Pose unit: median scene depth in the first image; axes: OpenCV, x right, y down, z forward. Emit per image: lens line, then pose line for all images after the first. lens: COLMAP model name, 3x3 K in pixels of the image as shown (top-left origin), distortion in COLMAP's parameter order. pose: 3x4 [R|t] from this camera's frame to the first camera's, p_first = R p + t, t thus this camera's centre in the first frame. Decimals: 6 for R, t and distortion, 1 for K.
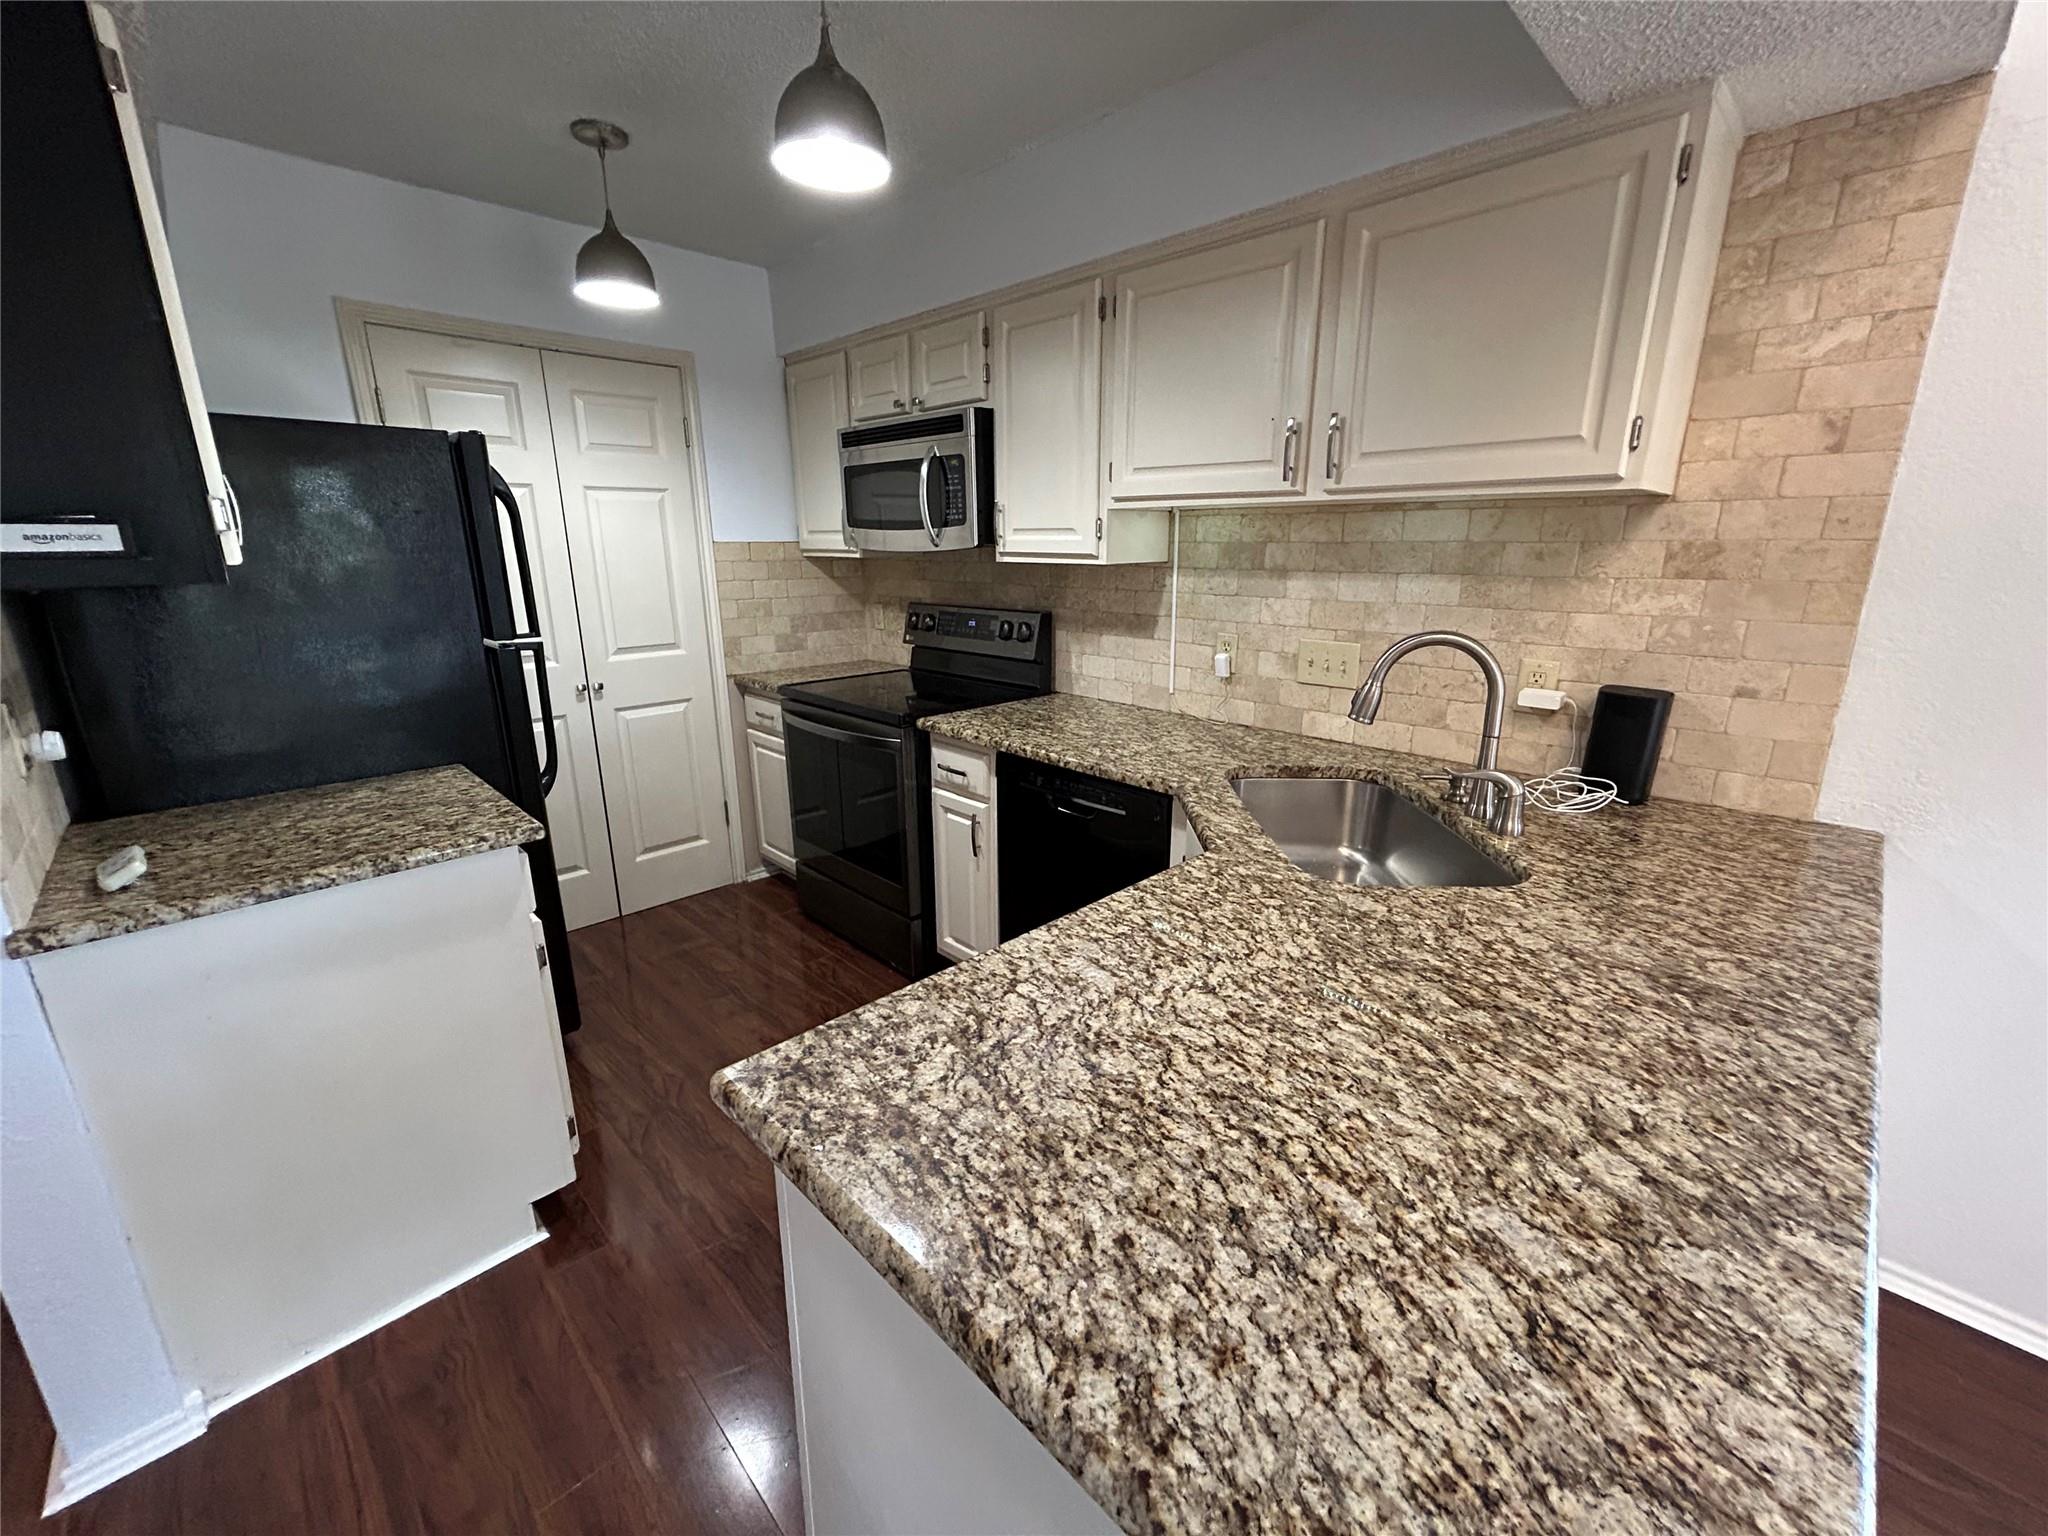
lens RADIAL K [[824.7, 0, 1024.3], [0, 824.7, 765.0], [0, 0, 1]] dist [-0.000227, -0.000167]
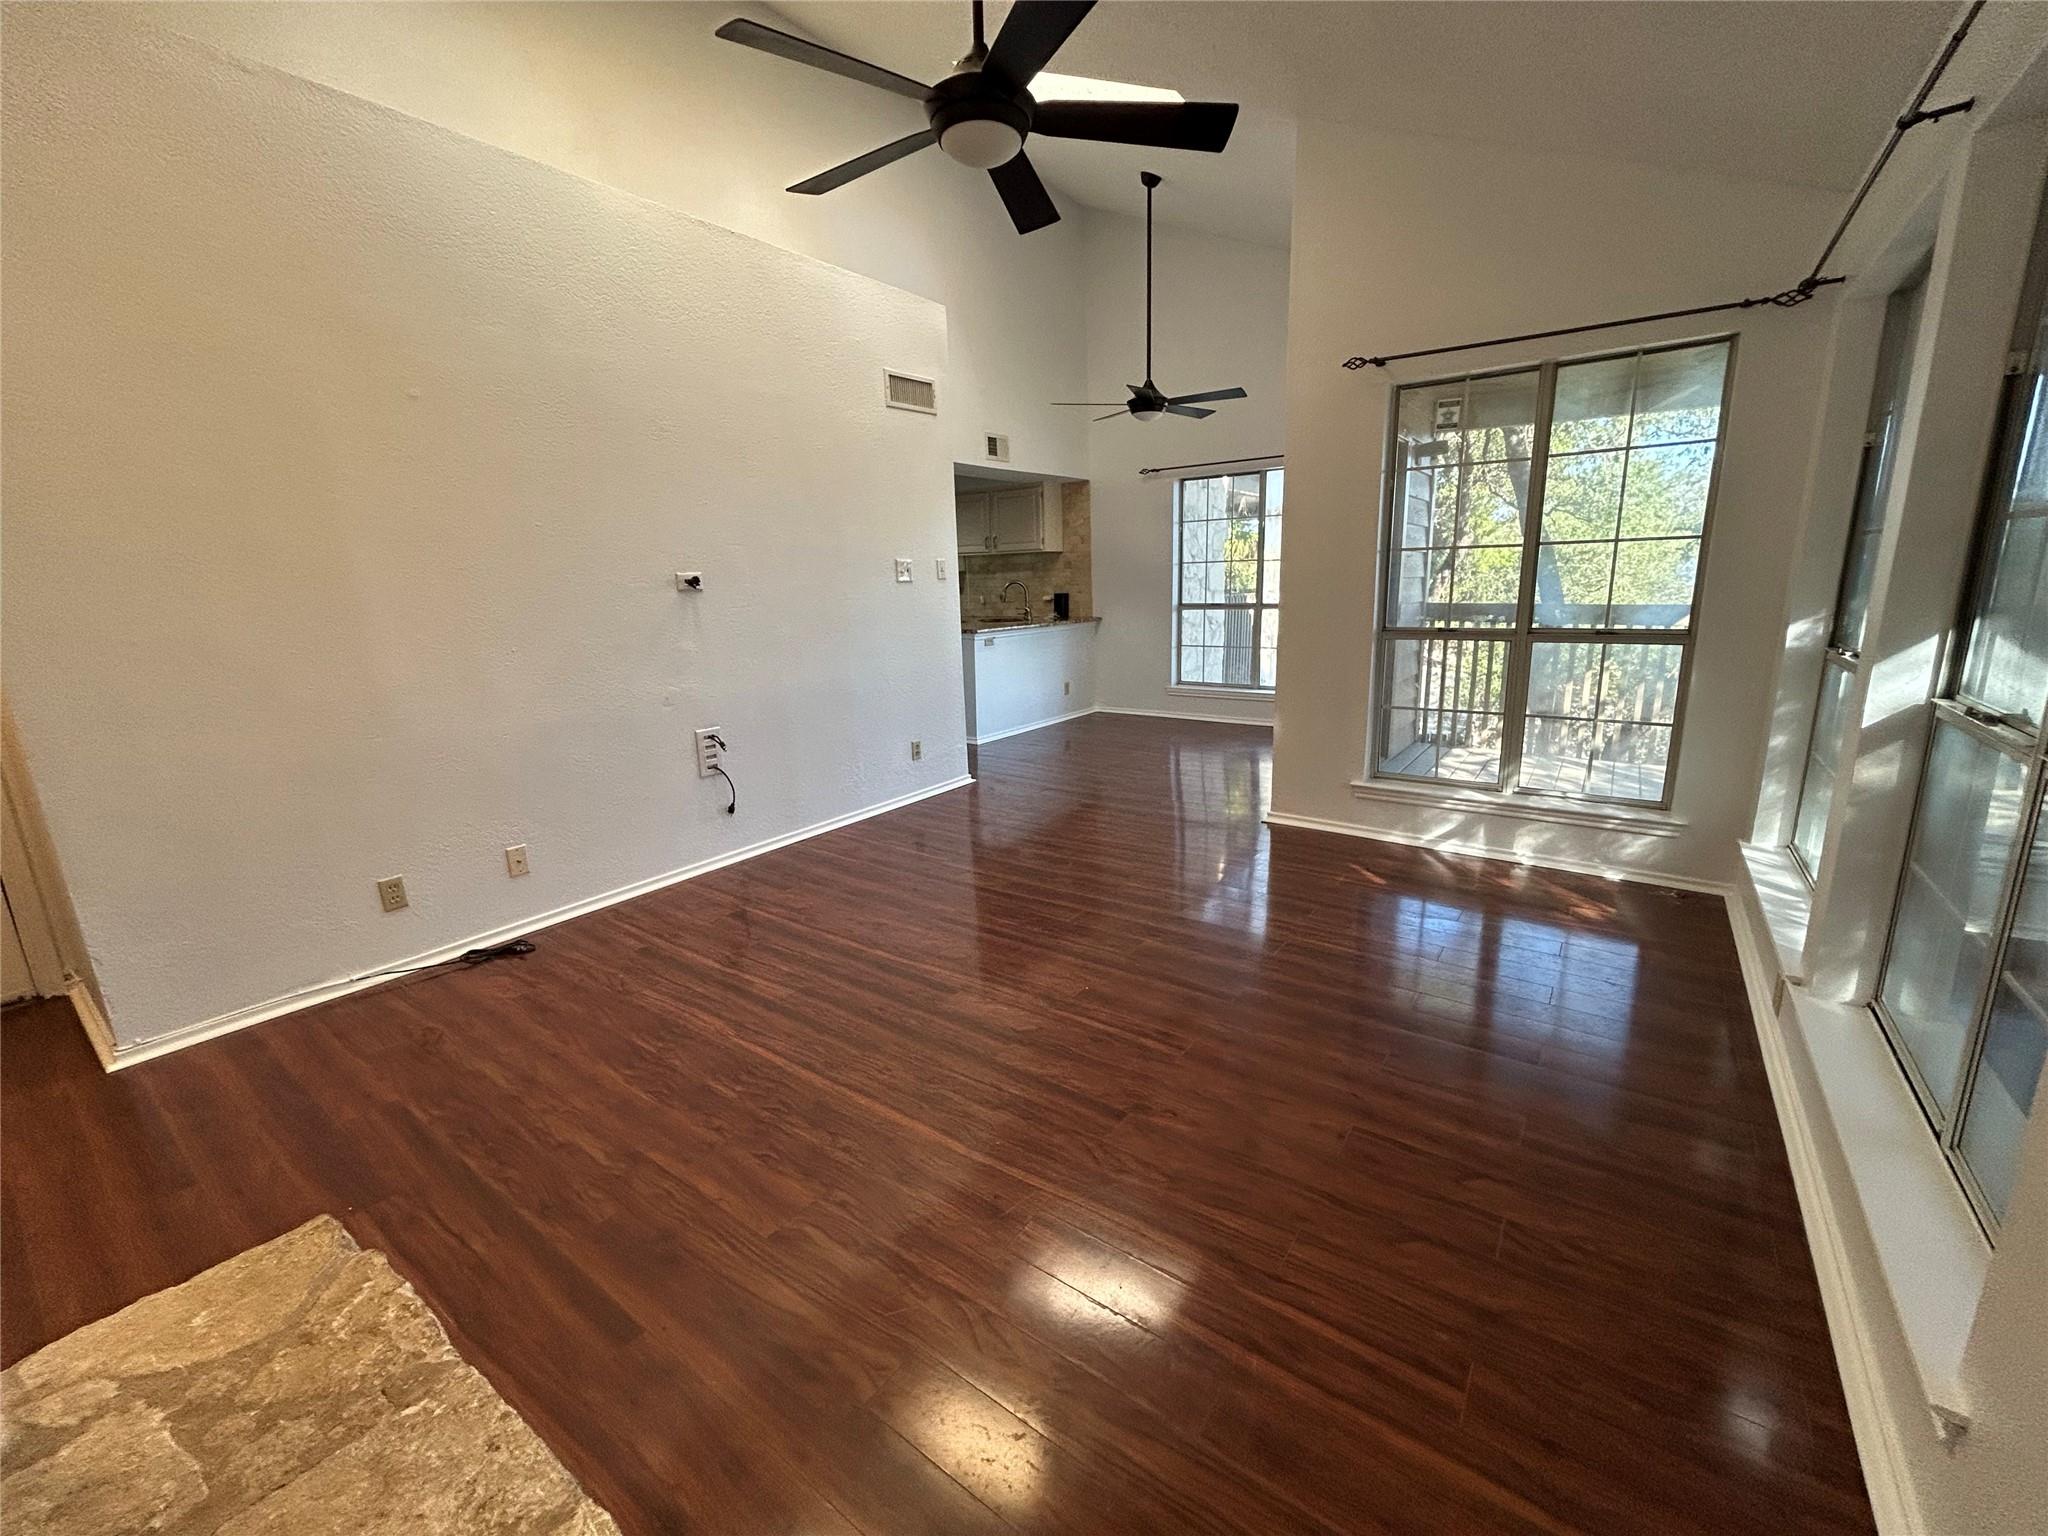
lens RADIAL K [[818.9, 0, 1024.0], [0, 818.9, 768.0], [0, 0, 1]] dist [-0.002828, -0.000661]
pose [[0.985342, -0.065304, 0.157598, -0.209547], [0.071309, 0.996917, -0.032748, 0.842978], [-0.154973, 0.043506, 0.986960, -2.850642]]
